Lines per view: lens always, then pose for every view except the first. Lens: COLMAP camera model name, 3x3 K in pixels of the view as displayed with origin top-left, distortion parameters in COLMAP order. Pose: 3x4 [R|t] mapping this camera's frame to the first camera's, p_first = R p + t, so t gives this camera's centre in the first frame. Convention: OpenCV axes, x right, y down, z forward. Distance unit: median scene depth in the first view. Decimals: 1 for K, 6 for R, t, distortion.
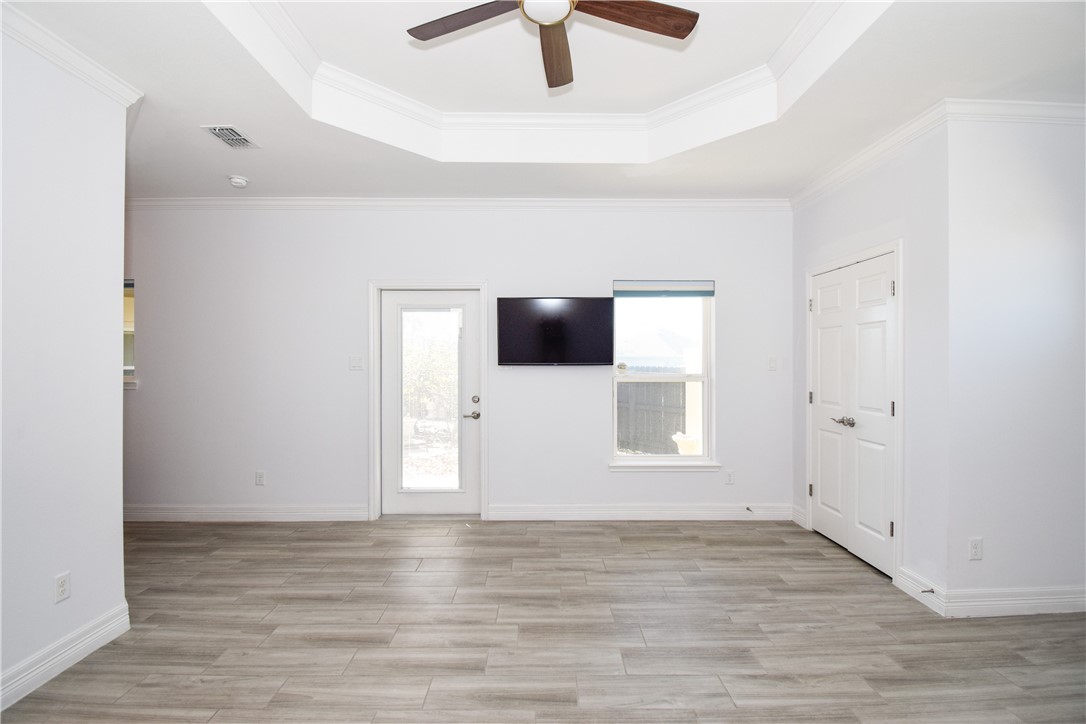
lens RADIAL K [[488.7, 0, 543.8], [0, 488.7, 359.7], [0, 0, 1]] dist [-0.000172, -0.010991]
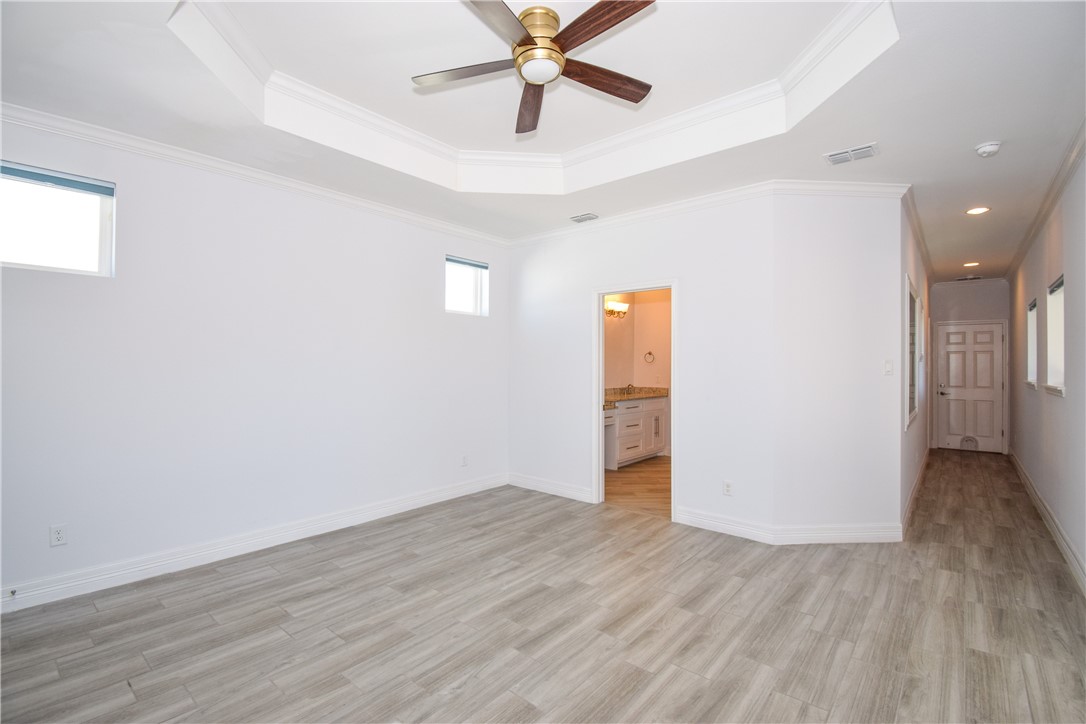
lens RADIAL K [[488.7, 0, 547.6], [0, 488.7, 356.3], [0, 0, 1]] dist [-0.000172, -0.010991]
pose [[-0.648046, -0.015194, -0.761449, 0.682911], [-0.004199, 0.999857, -0.016378, 0.008217], [0.761589, -0.007416, -0.648017, 1.341927]]
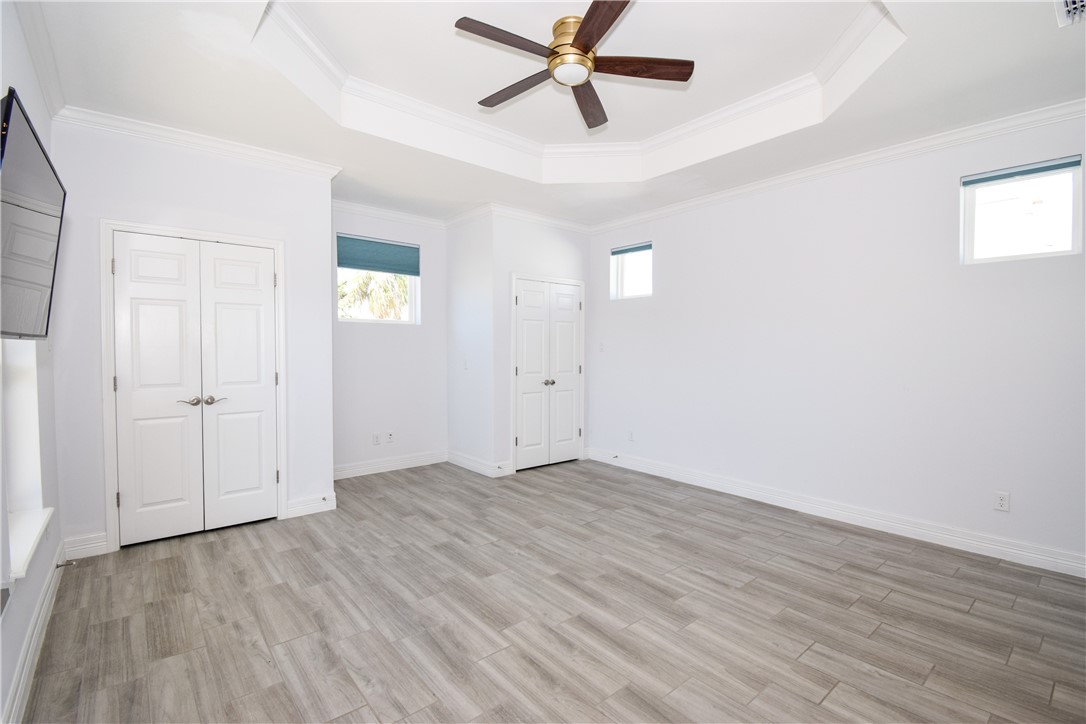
lens RADIAL K [[488.7, 0, 543.1], [0, 488.7, 356.7], [0, 0, 1]] dist [-0.000172, -0.010991]
pose [[-0.635630, -0.017484, 0.771796, -0.746636], [-0.006070, 0.999826, 0.017651, 0.021497], [-0.771970, 0.006534, -0.635625, 1.432472]]
